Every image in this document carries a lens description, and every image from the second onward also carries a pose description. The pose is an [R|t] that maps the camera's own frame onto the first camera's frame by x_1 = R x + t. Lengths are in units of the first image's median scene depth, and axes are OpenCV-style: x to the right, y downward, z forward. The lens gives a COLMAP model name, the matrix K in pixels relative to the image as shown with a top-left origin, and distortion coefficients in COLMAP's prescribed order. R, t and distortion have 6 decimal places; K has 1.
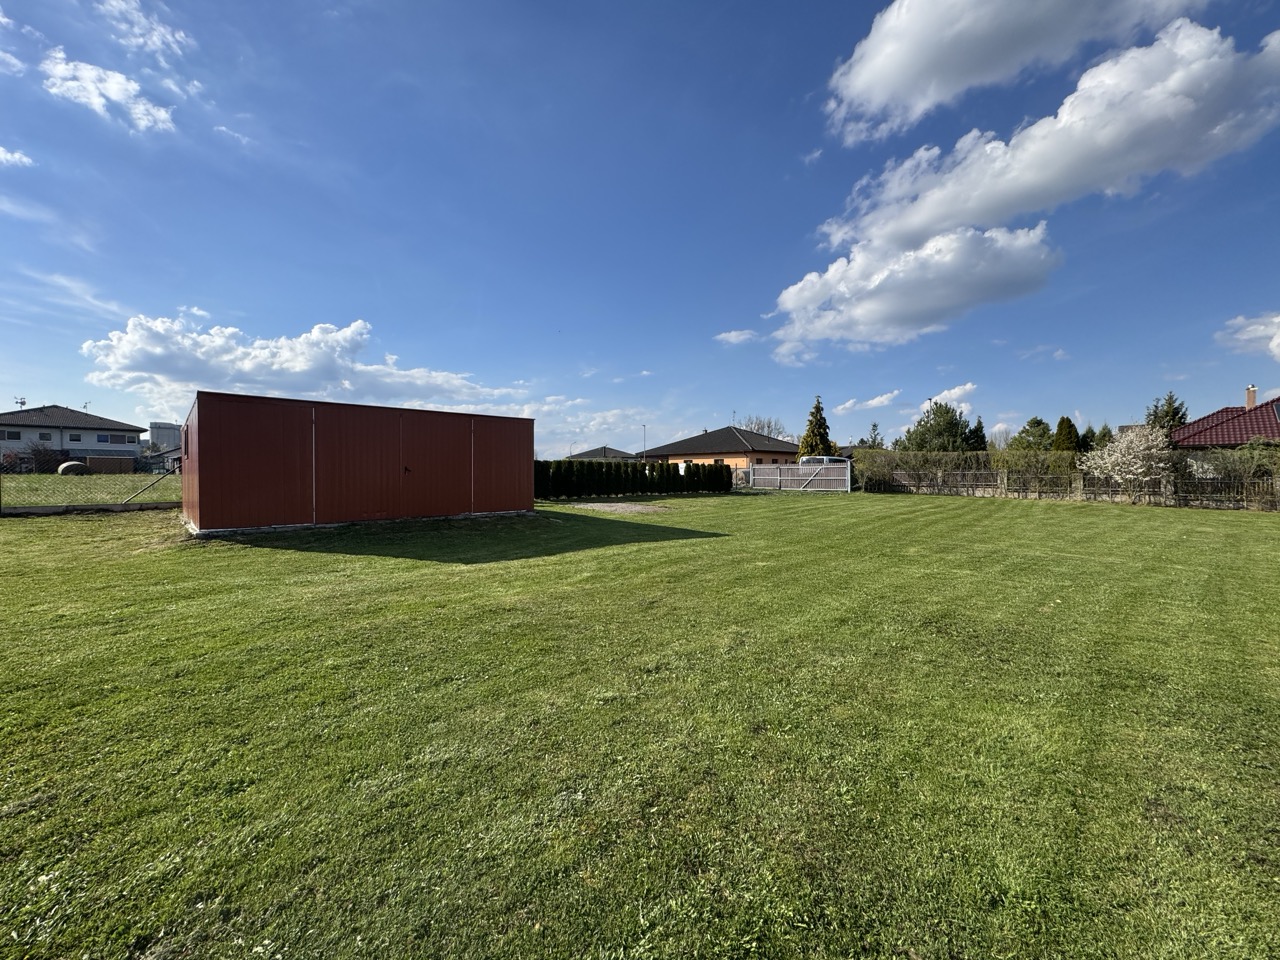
lens RADIAL K [[508.8, 0, 637.8], [0, 508.8, 474.1], [0, 0, 1]] dist [-0.003677, 0.000503]
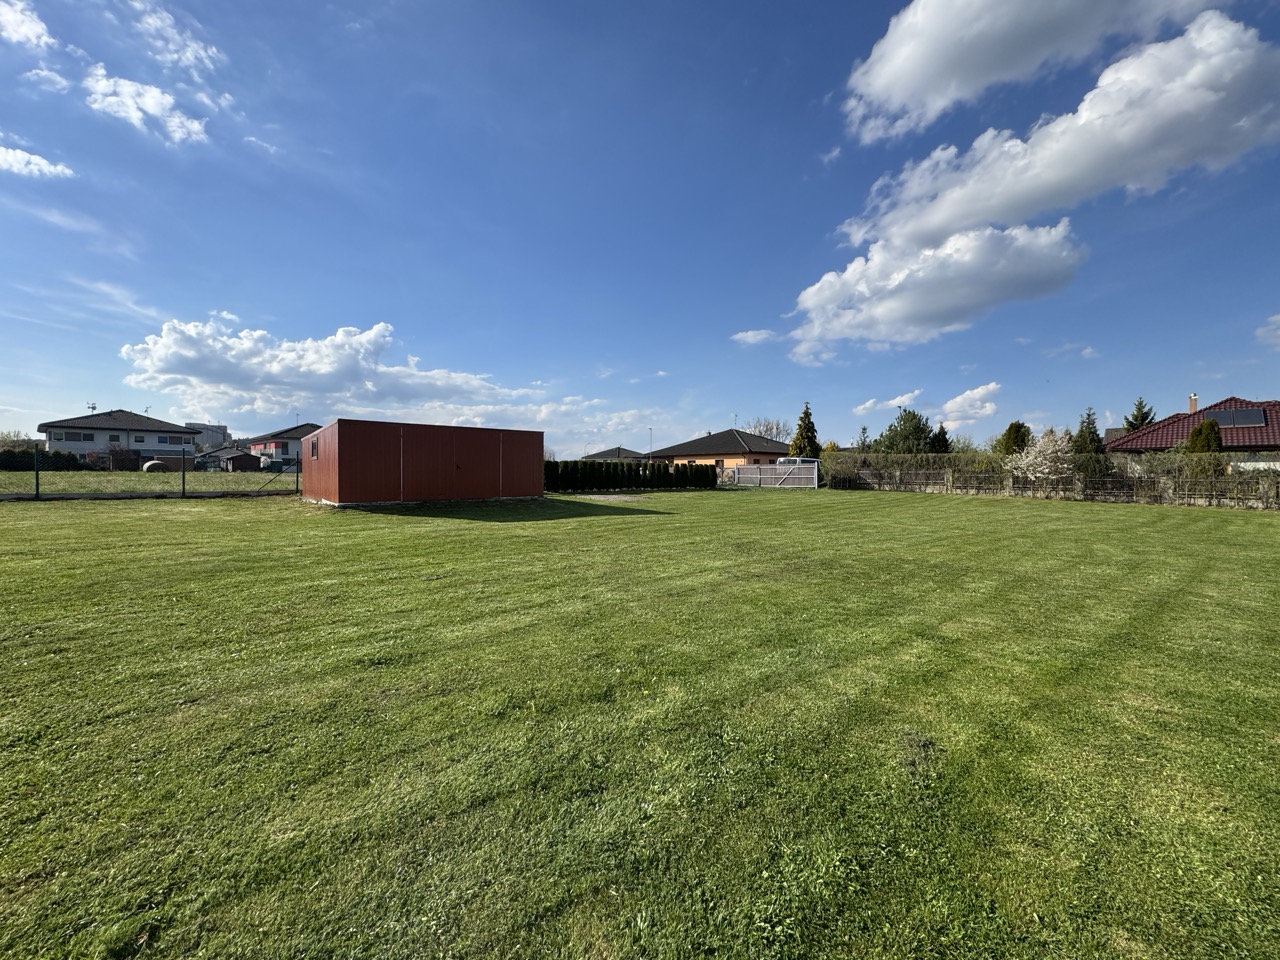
lens RADIAL K [[508.8, 0, 641.5], [0, 508.8, 479.0], [0, 0, 1]] dist [-0.003677, 0.000503]
pose [[0.999649, 0.003321, -0.026285, 0.039046], [-0.003063, 0.999947, 0.009838, 0.002991], [0.026316, -0.009754, 0.999606, -0.150591]]
